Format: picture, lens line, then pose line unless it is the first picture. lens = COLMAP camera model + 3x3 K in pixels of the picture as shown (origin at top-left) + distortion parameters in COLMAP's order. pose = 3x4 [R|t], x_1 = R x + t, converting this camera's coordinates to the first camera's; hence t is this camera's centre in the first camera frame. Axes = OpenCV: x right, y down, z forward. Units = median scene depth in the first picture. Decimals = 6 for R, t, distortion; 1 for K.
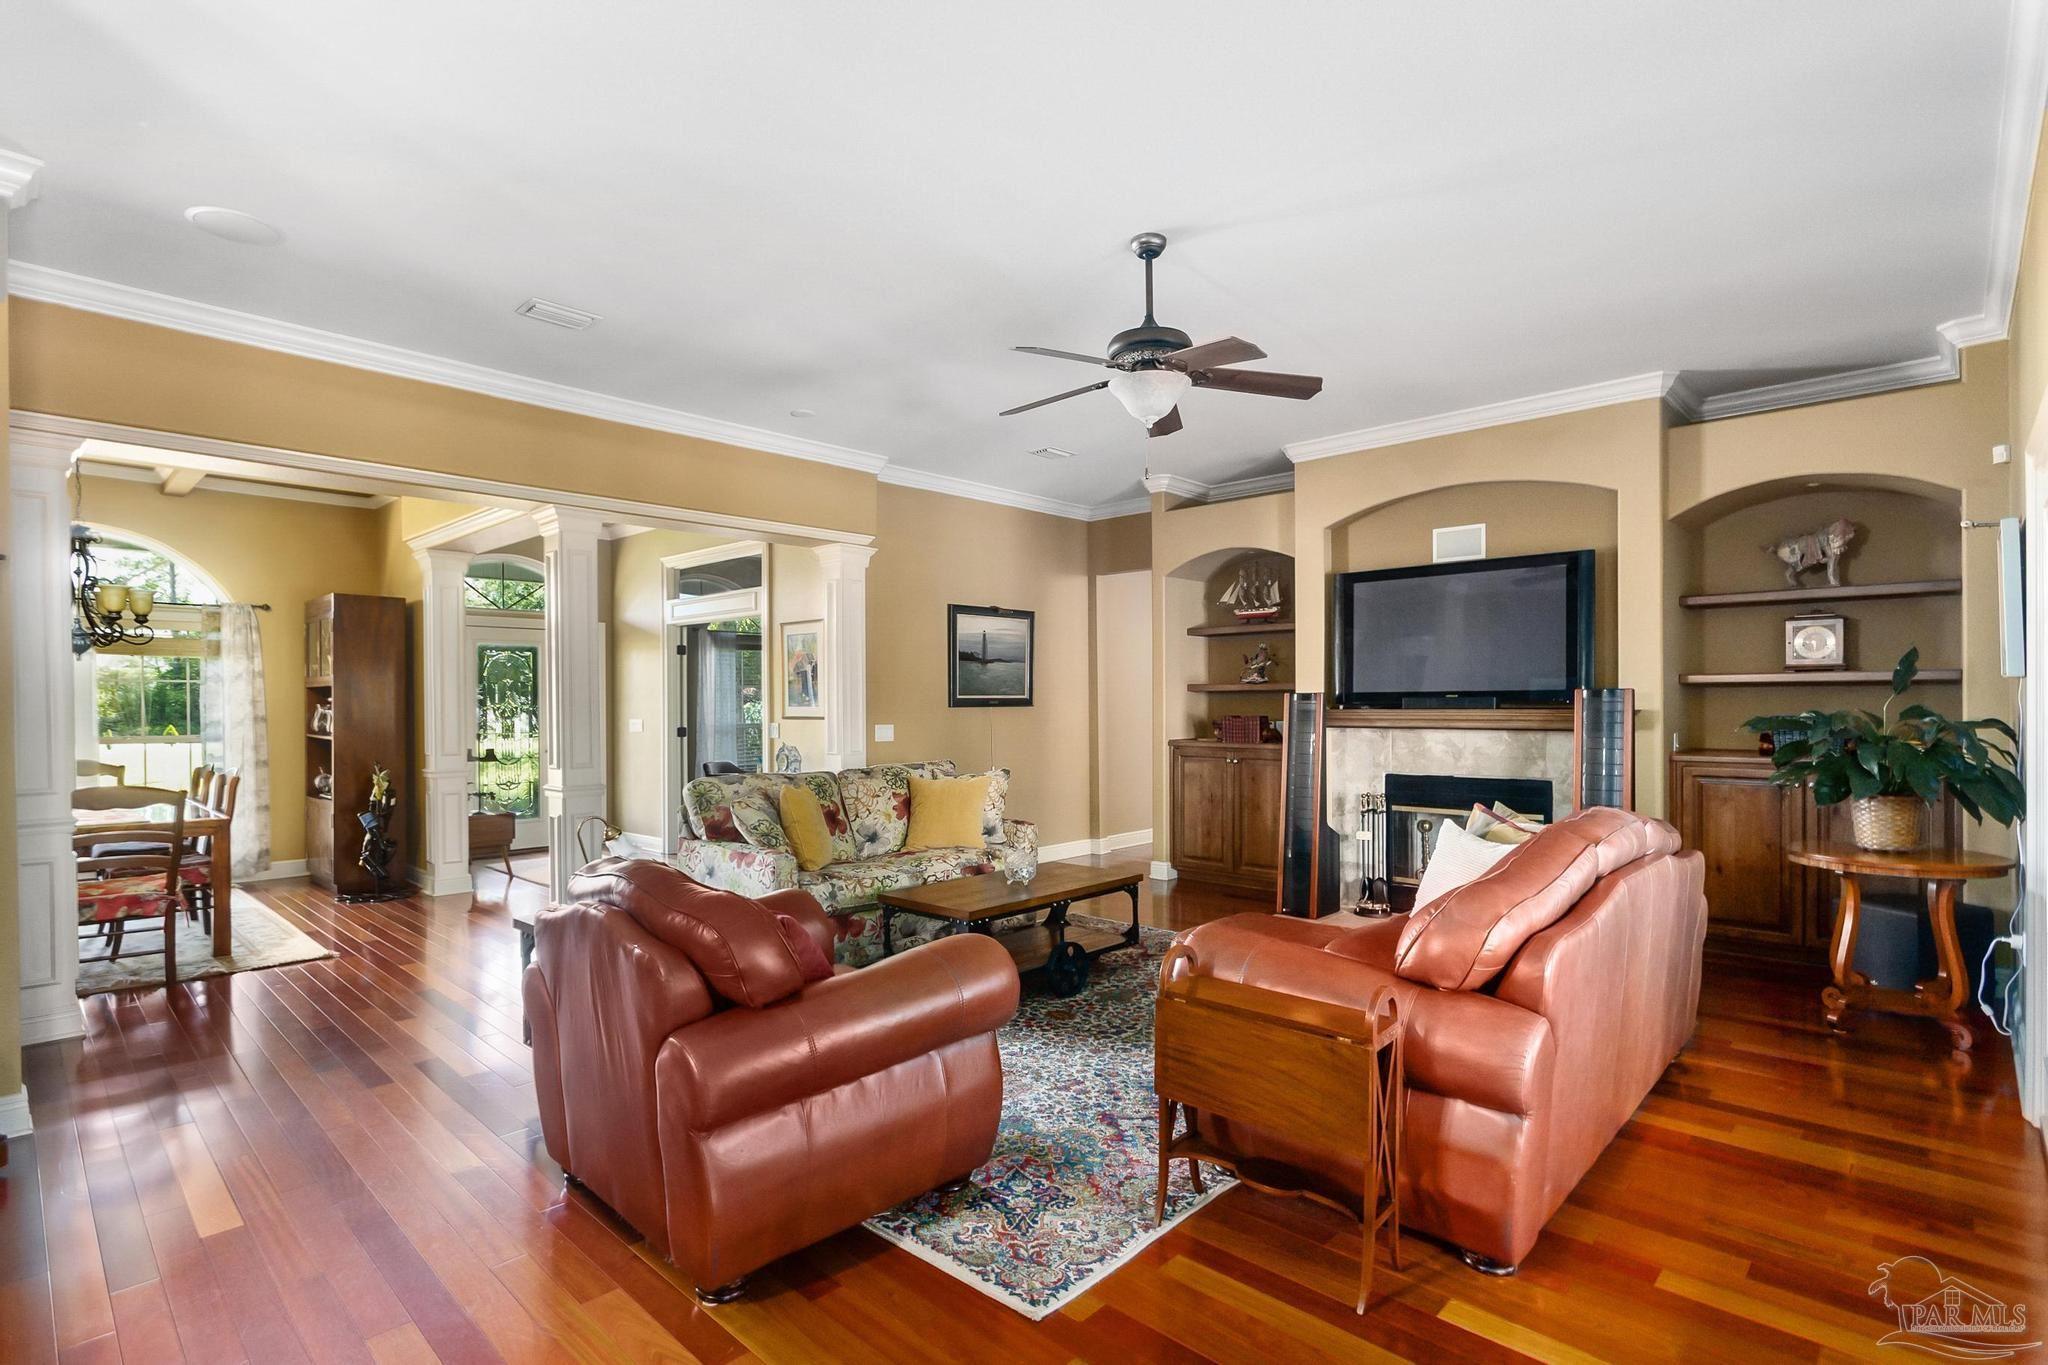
lens RADIAL K [[990.4, 0, 1024.7], [0, 990.4, 684.4], [0, 0, 1]] dist [0.001043, -0.000582]
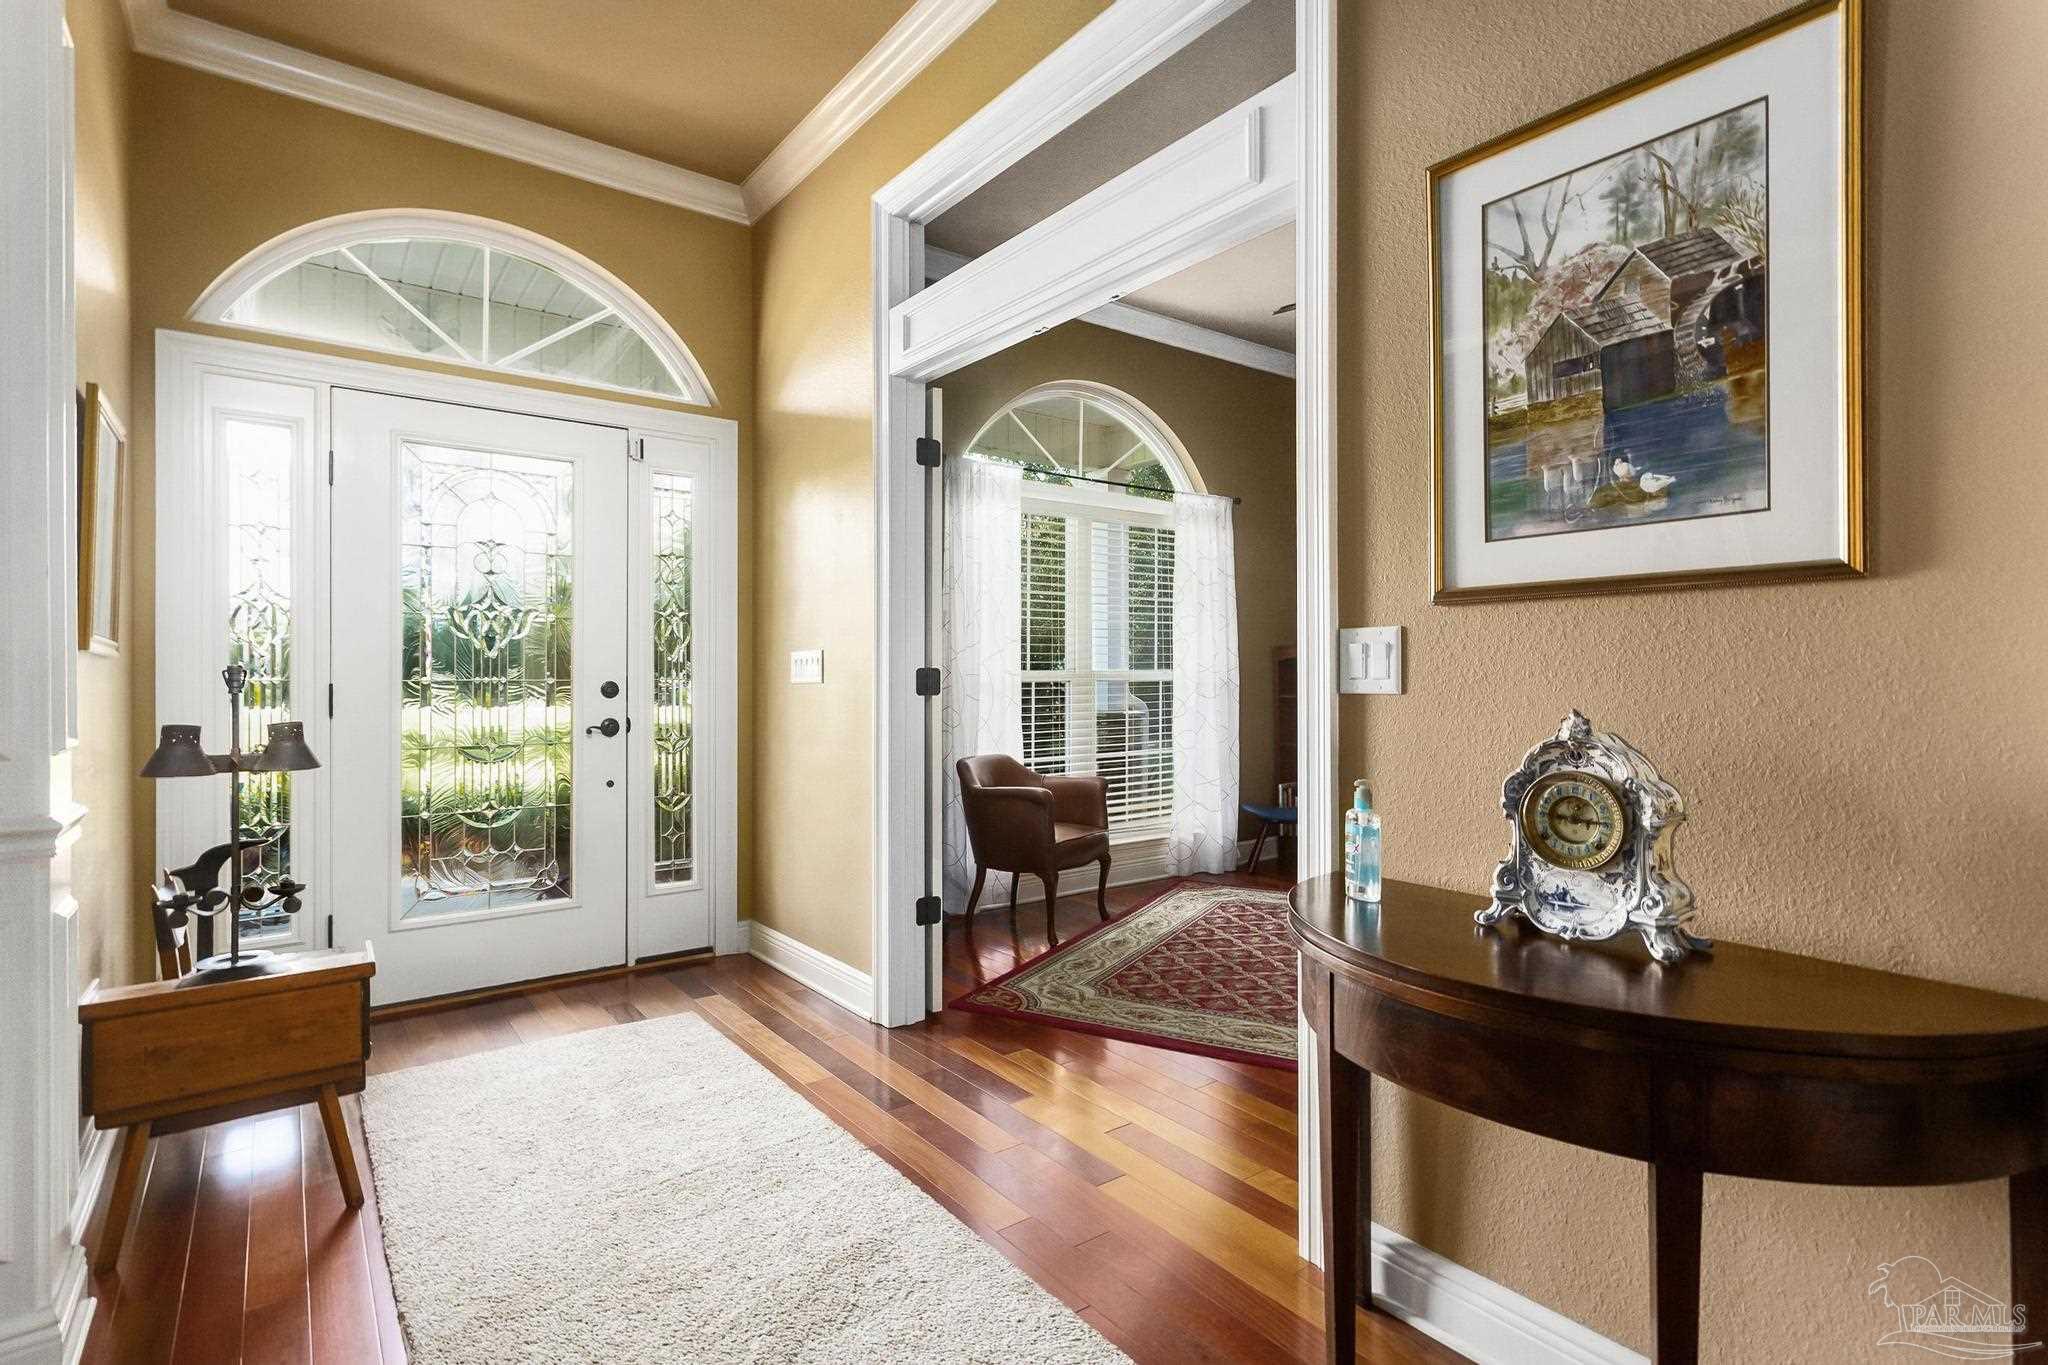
lens RADIAL K [[992.5, 0, 1022.6], [0, 992.5, 679.6], [0, 0, 1]] dist [0.003522, 0.000834]
pose [[0.985981, 0.003002, -0.166831, -0.288126], [0.000116, 0.999826, 0.018677, 0.045987], [0.166858, -0.018435, 0.985809, 0.740720]]
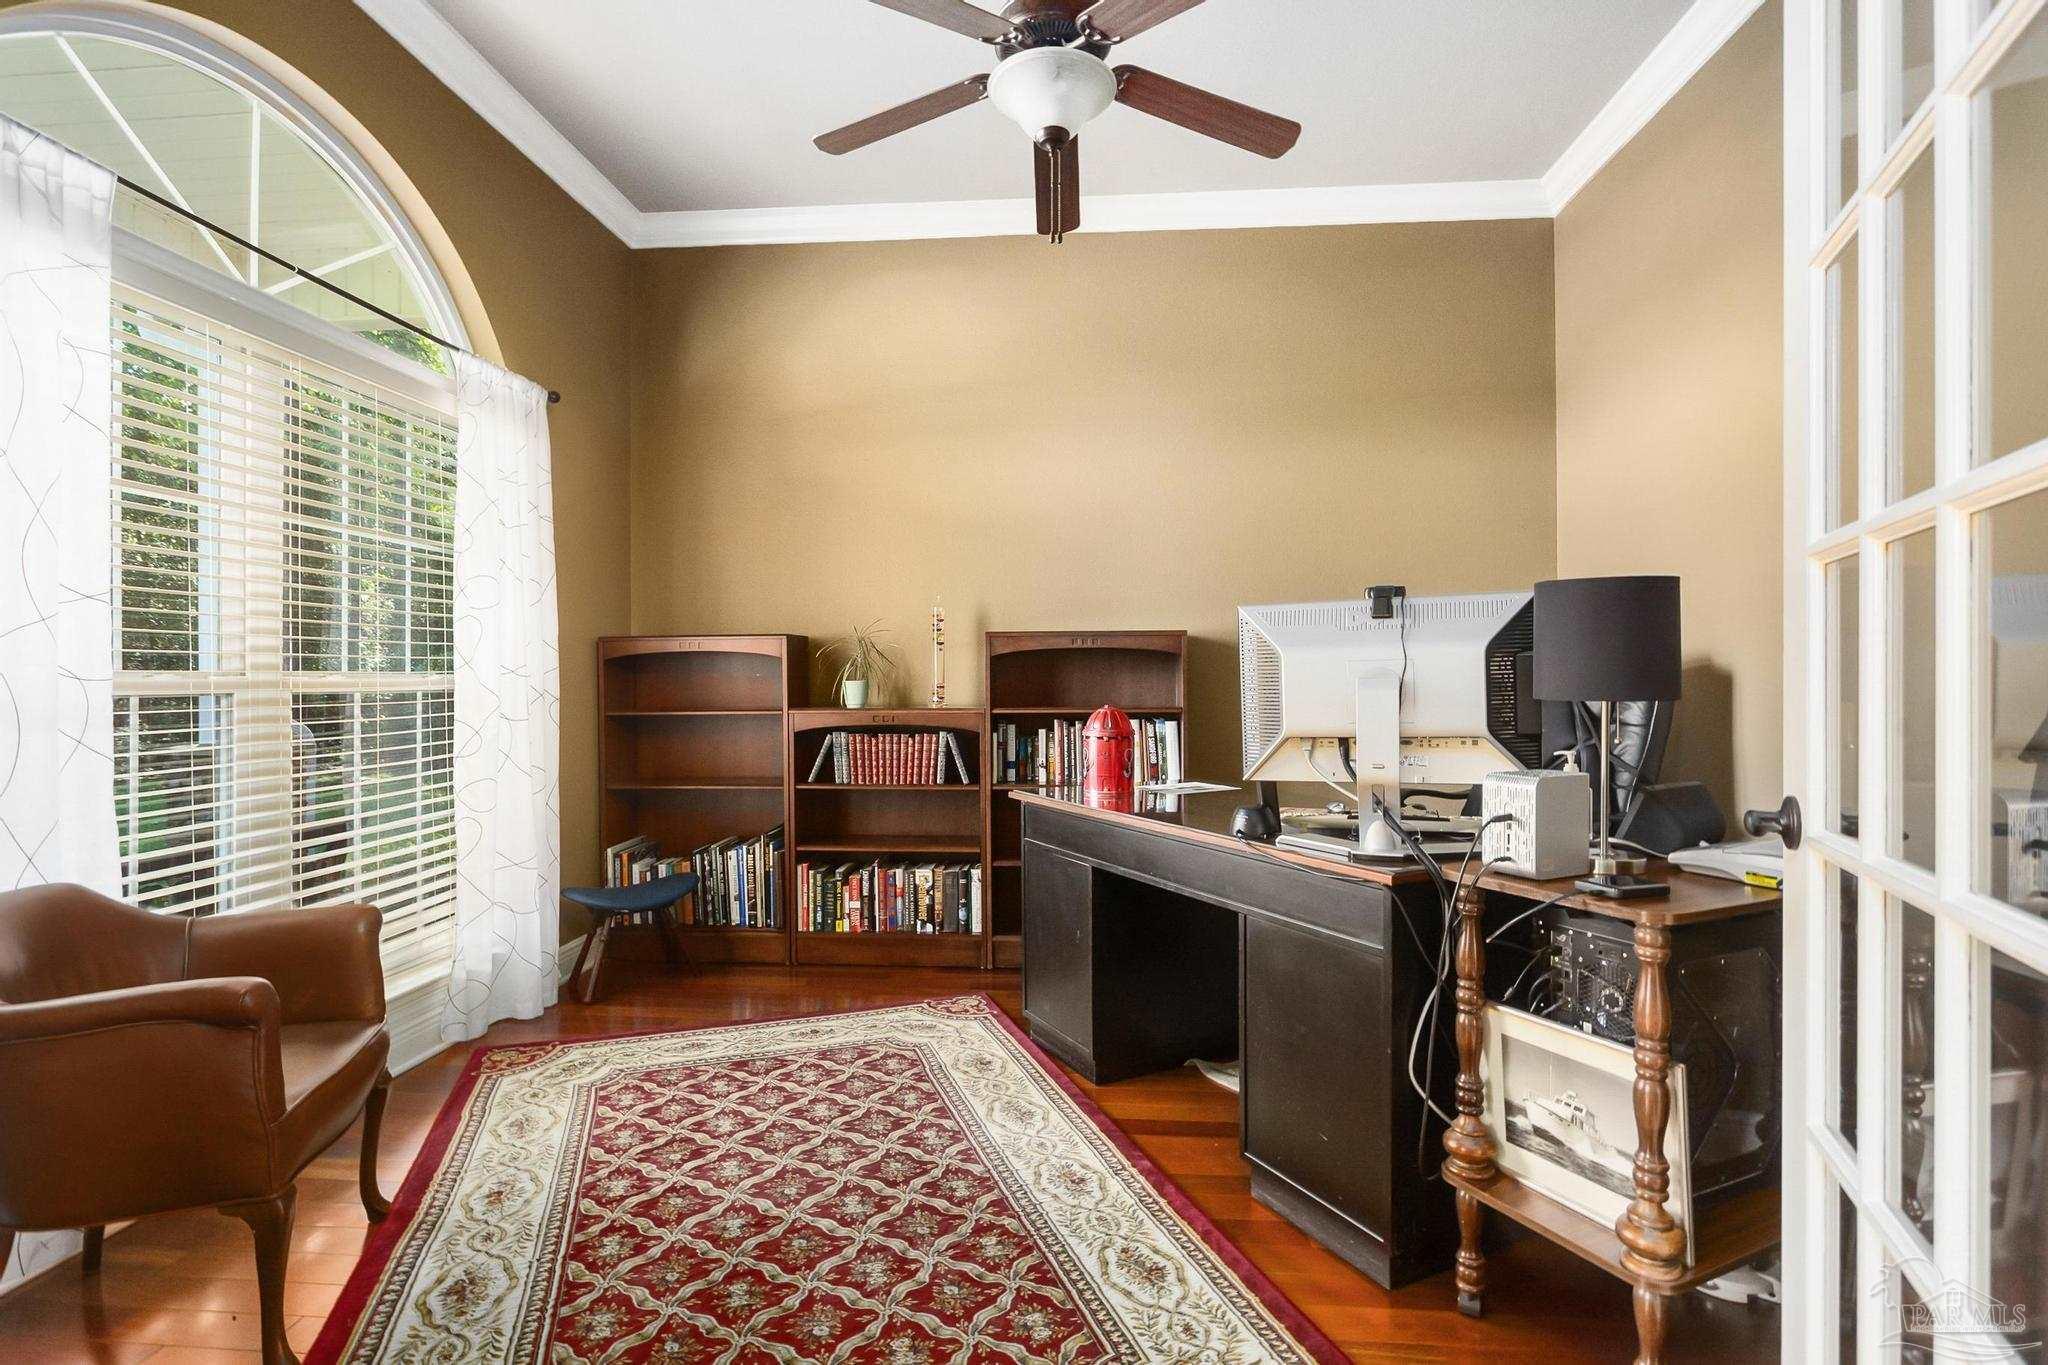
lens RADIAL K [[990.4, 0, 1017.5], [0, 990.4, 691.8], [0, 0, 1]] dist [0.001043, -0.000582]
pose [[0.787172, -0.002470, 0.616729, -0.341871], [-0.013023, 0.999702, 0.020626, 0.048279], [-0.616596, -0.024268, 0.786905, 0.926215]]
